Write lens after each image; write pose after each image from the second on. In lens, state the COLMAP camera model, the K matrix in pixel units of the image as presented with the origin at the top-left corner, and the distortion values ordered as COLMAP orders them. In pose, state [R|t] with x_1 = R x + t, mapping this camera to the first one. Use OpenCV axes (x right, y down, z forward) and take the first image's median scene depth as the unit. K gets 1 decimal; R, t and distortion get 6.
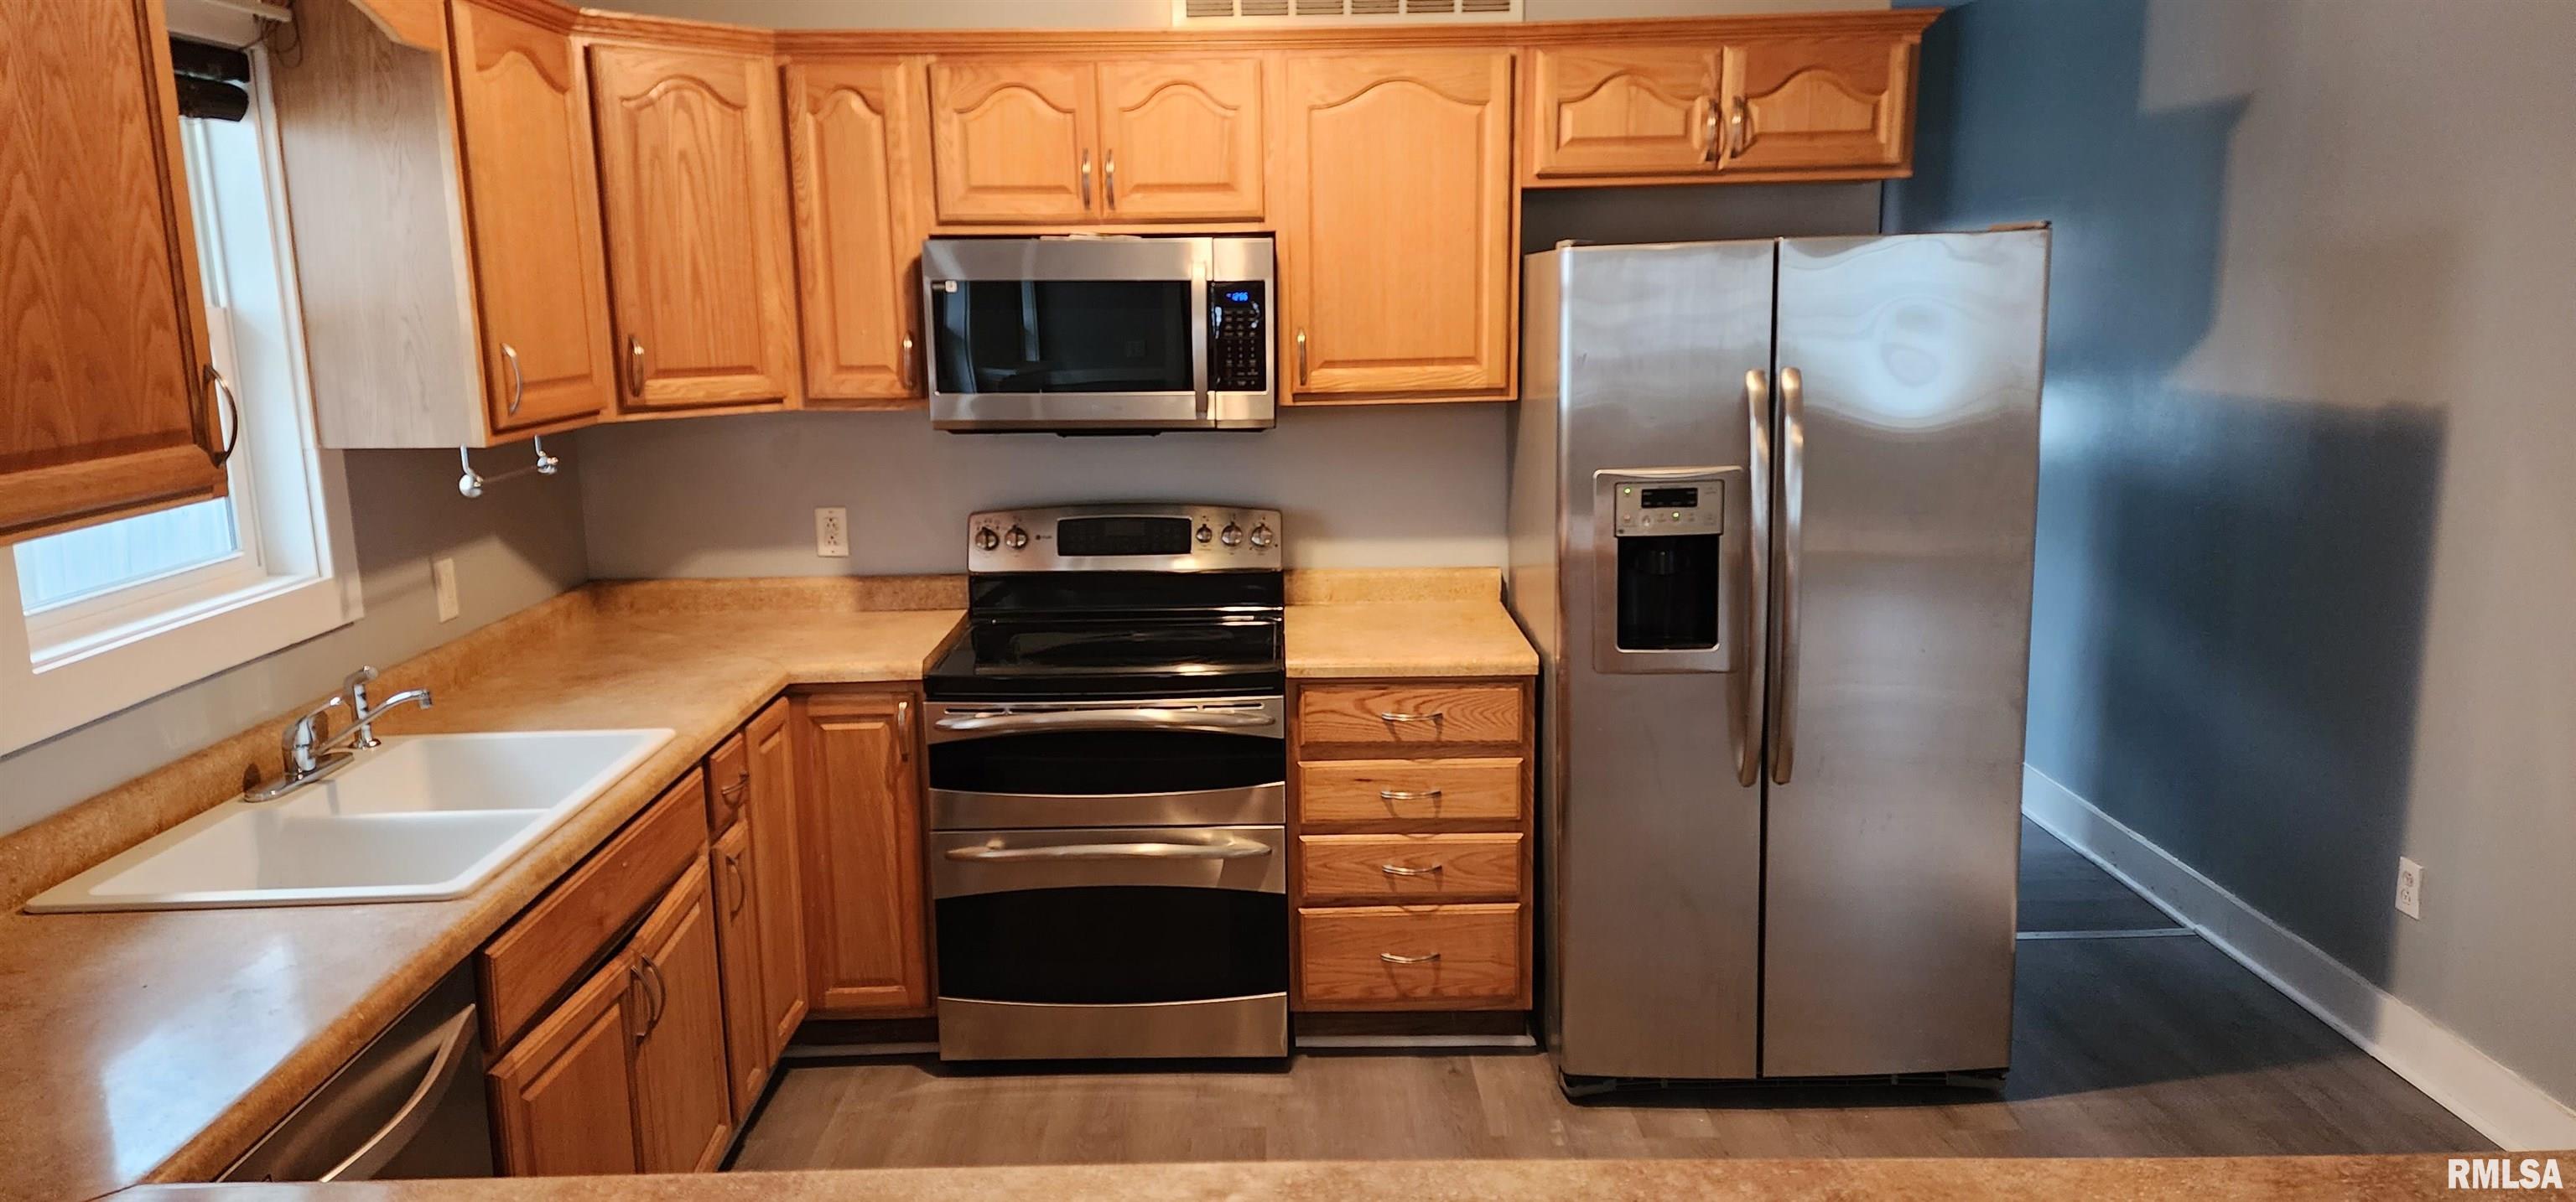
lens RADIAL K [[1699.3, 0, 1272.4], [0, 1699.3, 603.0], [0, 0, 1]] dist [0.078077, -0.040365]
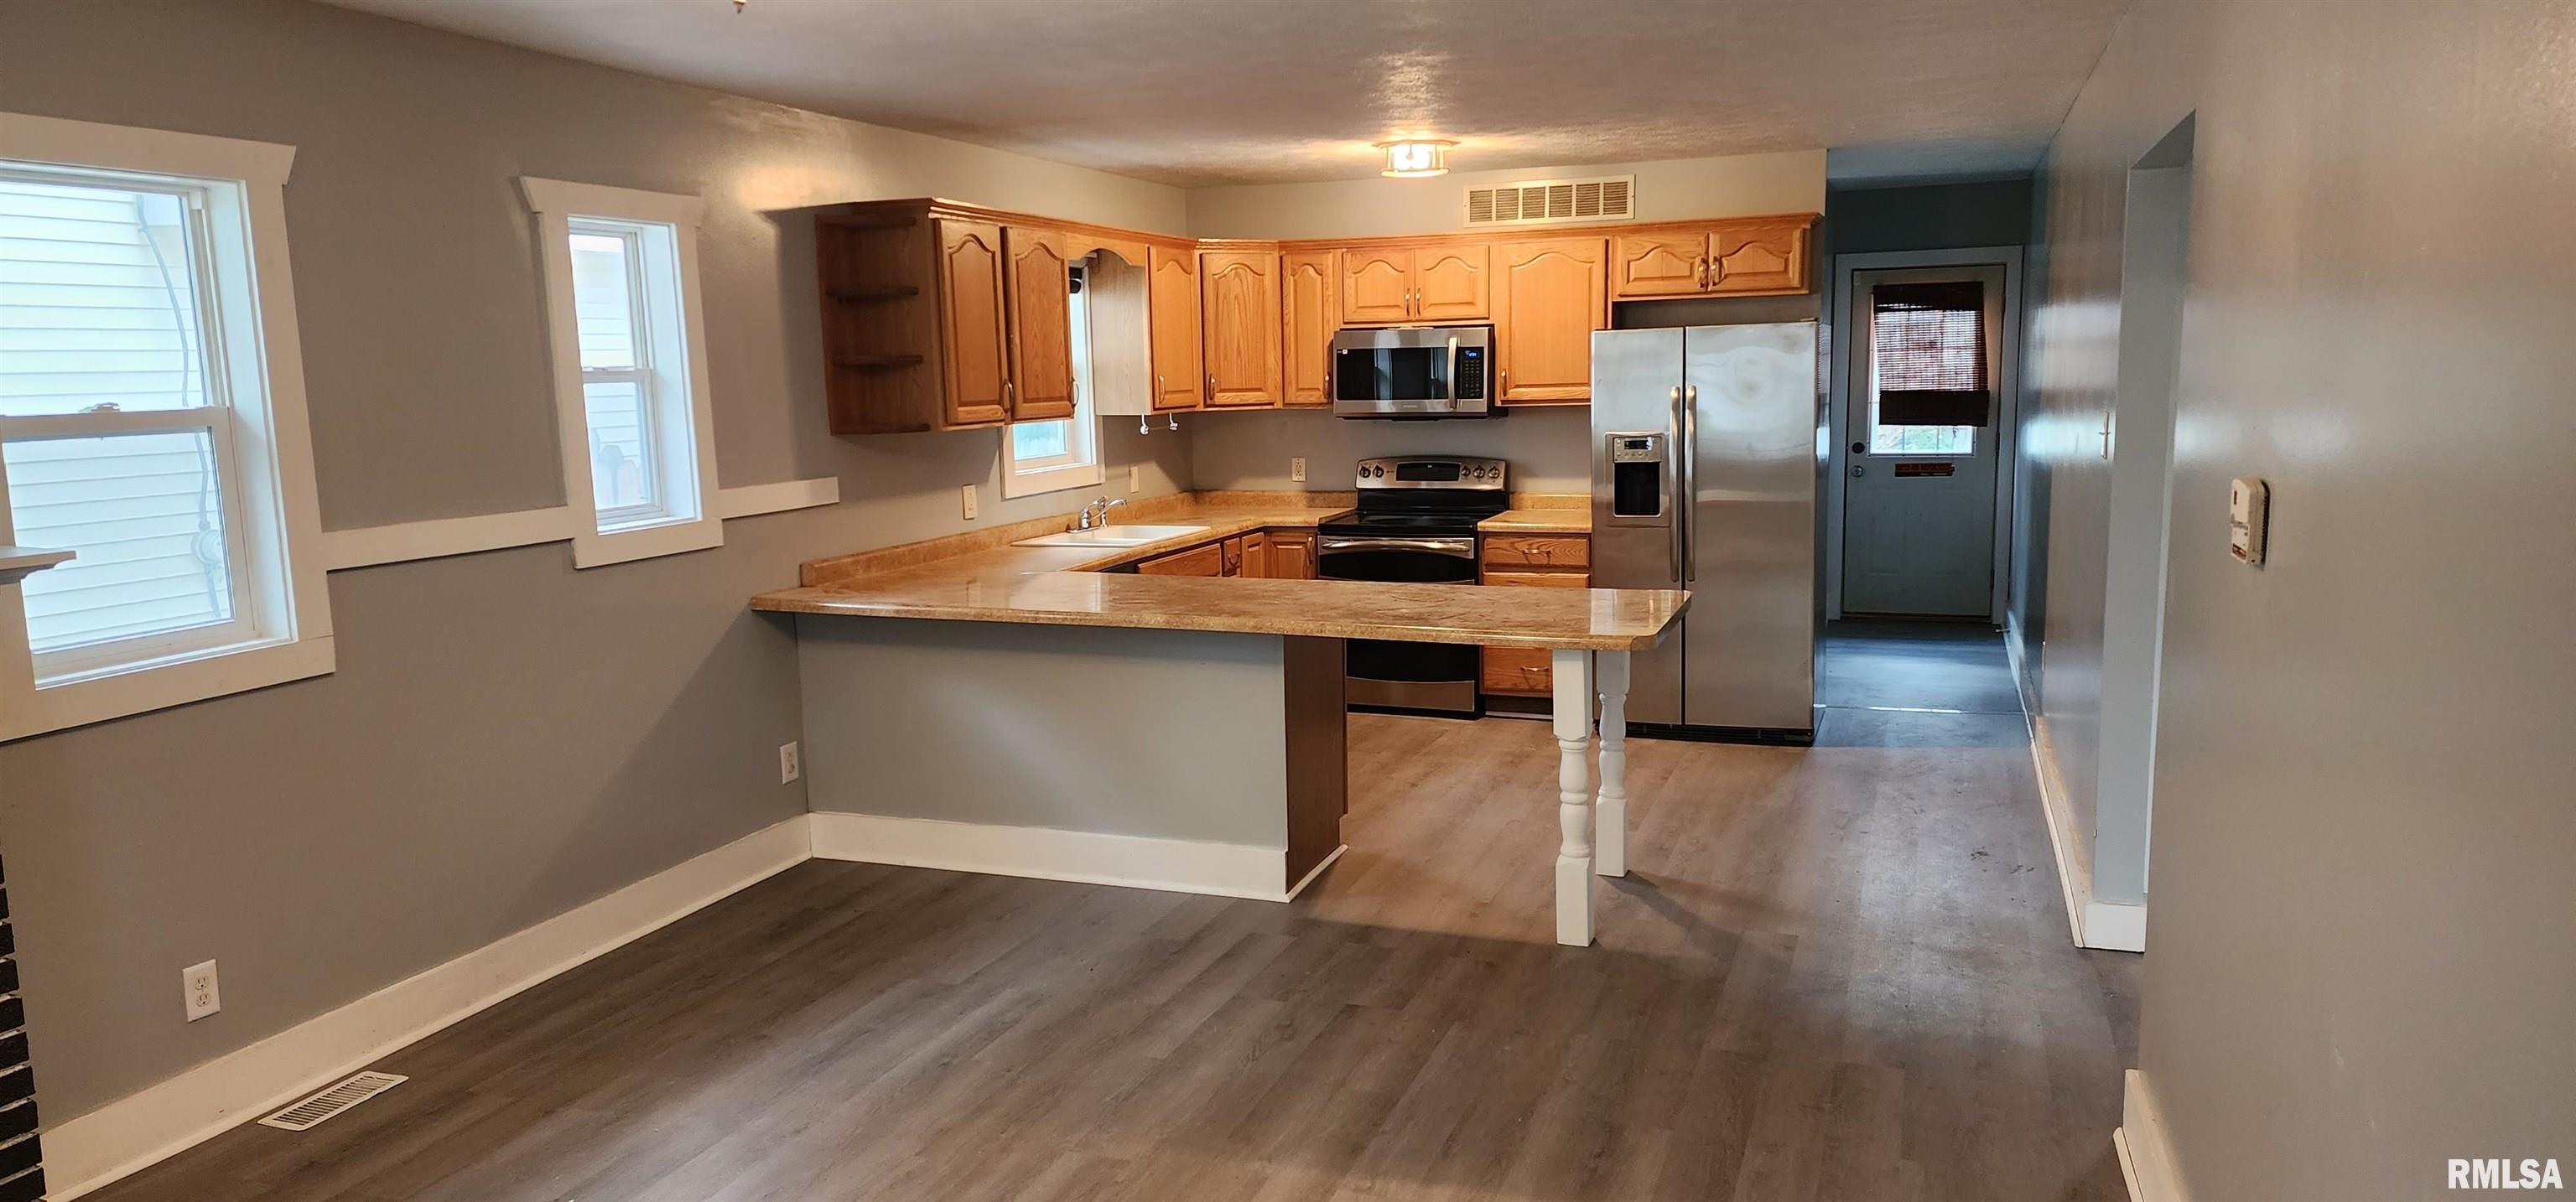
lens RADIAL K [[1699.3, 0, 1288.3], [0, 1699.3, 628.7], [0, 0, 1]] dist [0.078077, -0.040365]
pose [[0.934317, 0.051980, -0.352632, 0.542130], [-0.061036, 0.998029, -0.014605, 0.210642], [0.351178, 0.035169, 0.935648, -1.081763]]
